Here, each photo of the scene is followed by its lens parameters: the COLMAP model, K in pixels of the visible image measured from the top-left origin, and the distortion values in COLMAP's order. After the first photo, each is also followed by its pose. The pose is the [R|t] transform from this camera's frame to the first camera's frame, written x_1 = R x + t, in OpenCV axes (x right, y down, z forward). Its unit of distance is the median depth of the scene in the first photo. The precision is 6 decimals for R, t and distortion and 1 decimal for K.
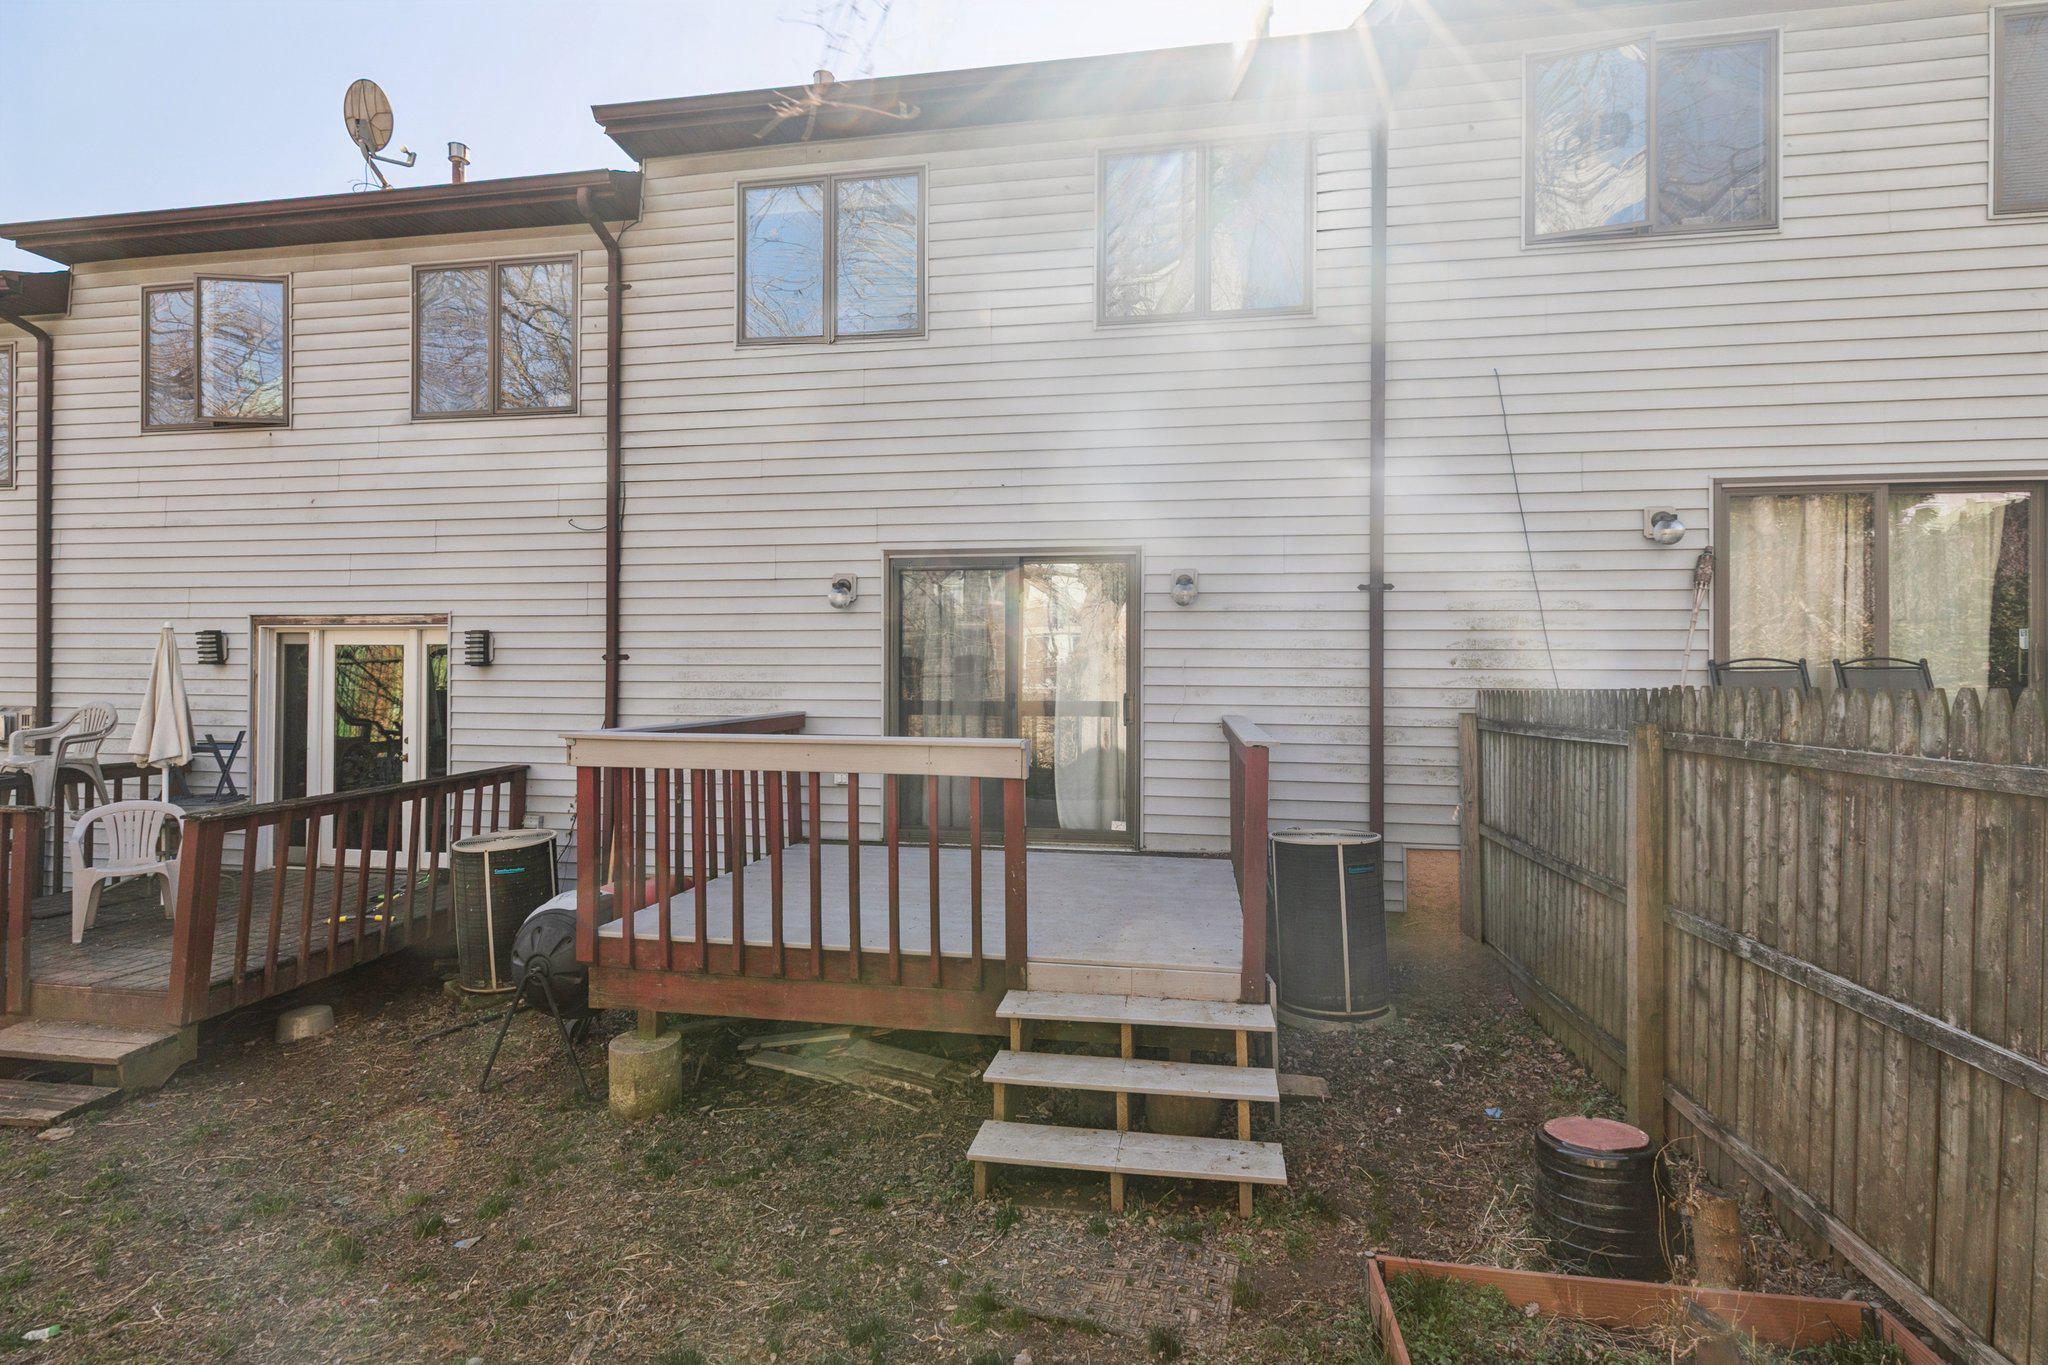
lens RADIAL K [[934.3, 0, 1019.9], [0, 934.3, 668.8], [0, 0, 1]] dist [0.003743, -0.001866]
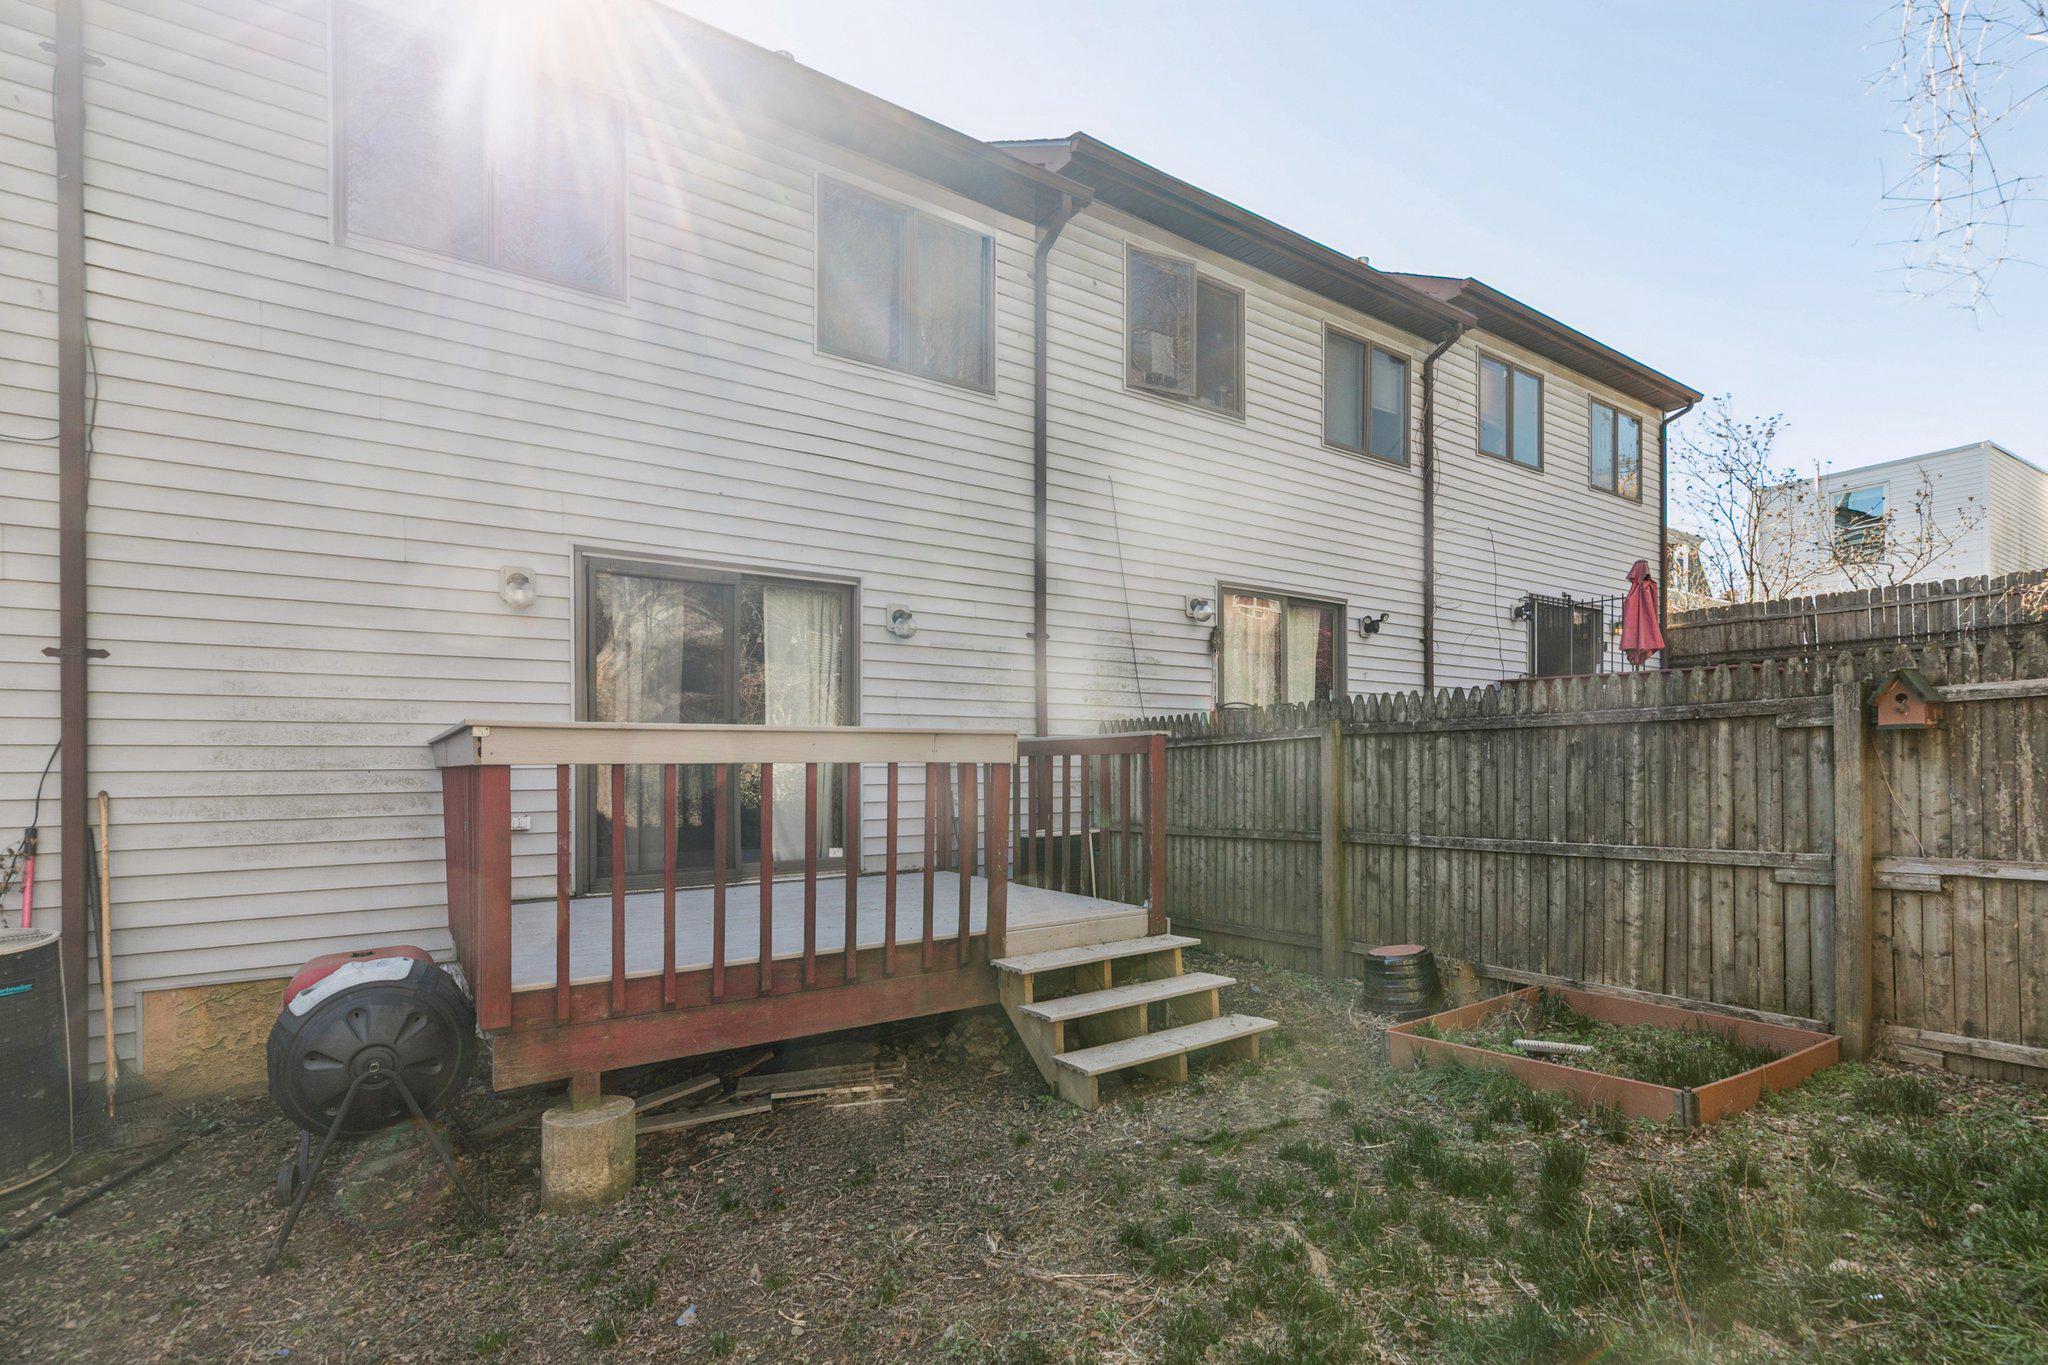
lens RADIAL K [[962.1, 0, 1035.3], [0, 962.1, 765.8], [0, 0, 1]] dist [0.003562, -0.000042]
pose [[0.714149, -0.009358, 0.699931, -0.988316], [0.006048, 0.999956, 0.007198, 0.143828], [-0.699968, -0.000907, 0.714174, 0.216174]]
